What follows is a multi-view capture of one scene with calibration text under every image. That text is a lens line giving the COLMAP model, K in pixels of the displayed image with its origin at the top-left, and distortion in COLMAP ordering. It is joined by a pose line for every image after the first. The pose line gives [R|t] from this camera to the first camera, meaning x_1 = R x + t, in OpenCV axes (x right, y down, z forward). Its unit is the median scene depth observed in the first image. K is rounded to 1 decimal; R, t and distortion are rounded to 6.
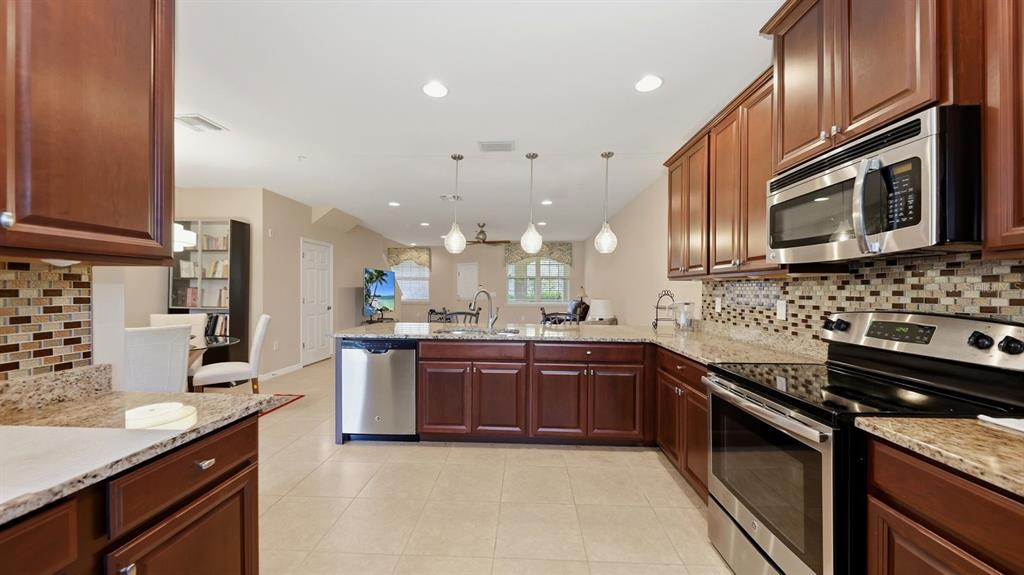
lens RADIAL K [[354.2, 0, 517.3], [0, 354.2, 291.0], [0, 0, 1]] dist [0.000817, -0.000180]
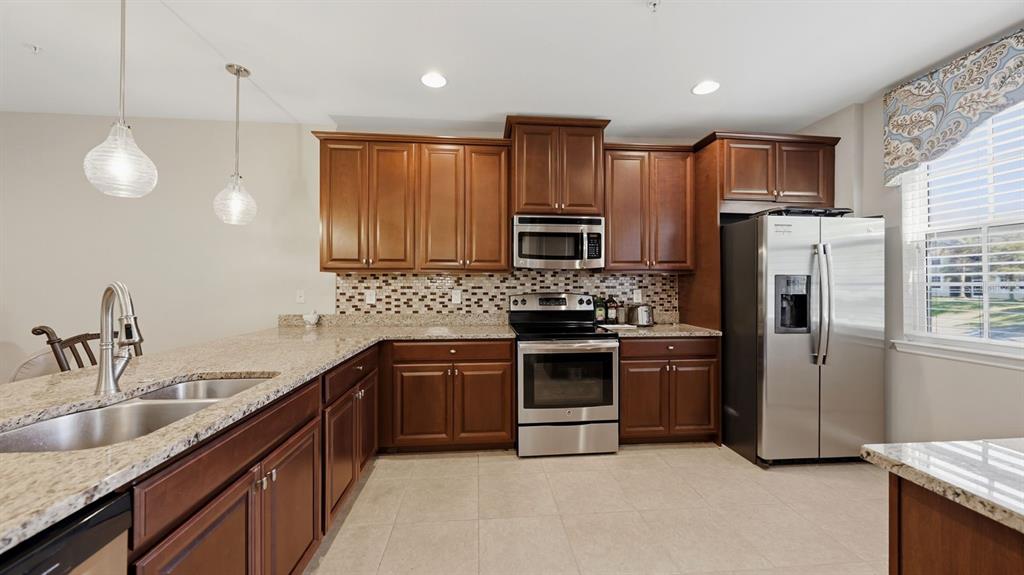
lens RADIAL K [[354.2, 0, 516.1], [0, 354.2, 285.0], [0, 0, 1]] dist [0.000817, -0.000180]
pose [[-0.135026, -0.002771, 0.990838, -0.781277], [0.000299, 0.999996, 0.002837, 0.002932], [-0.990842, 0.000680, -0.135025, 1.080673]]
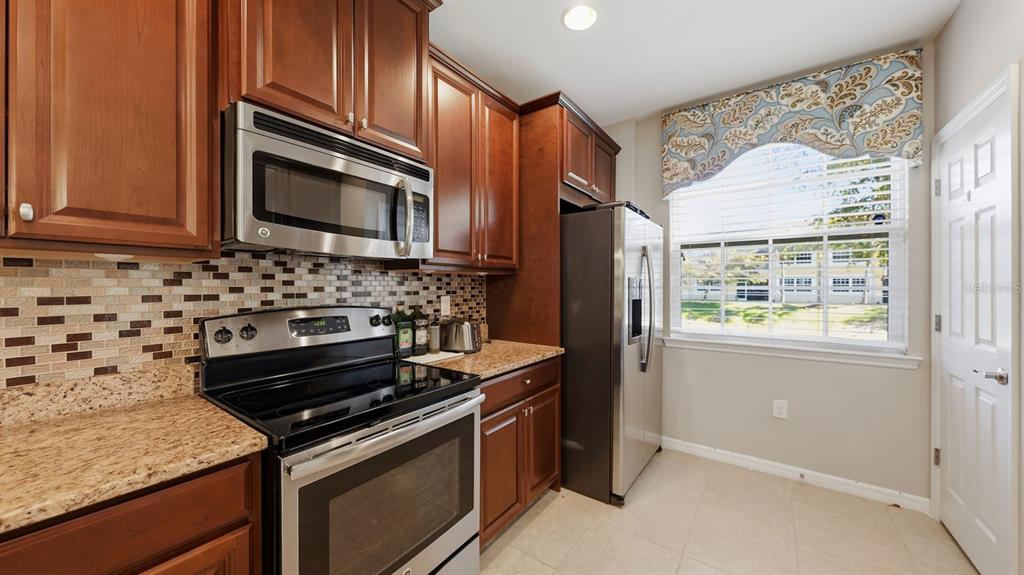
lens RADIAL K [[354.2, 0, 507.2], [0, 354.2, 287.1], [0, 0, 1]] dist [0.000817, -0.000180]
pose [[-0.826999, -0.002029, 0.562199, 0.013768], [-0.000279, 0.999995, 0.003200, -0.002203], [-0.562203, 0.002490, -0.826996, 1.104641]]
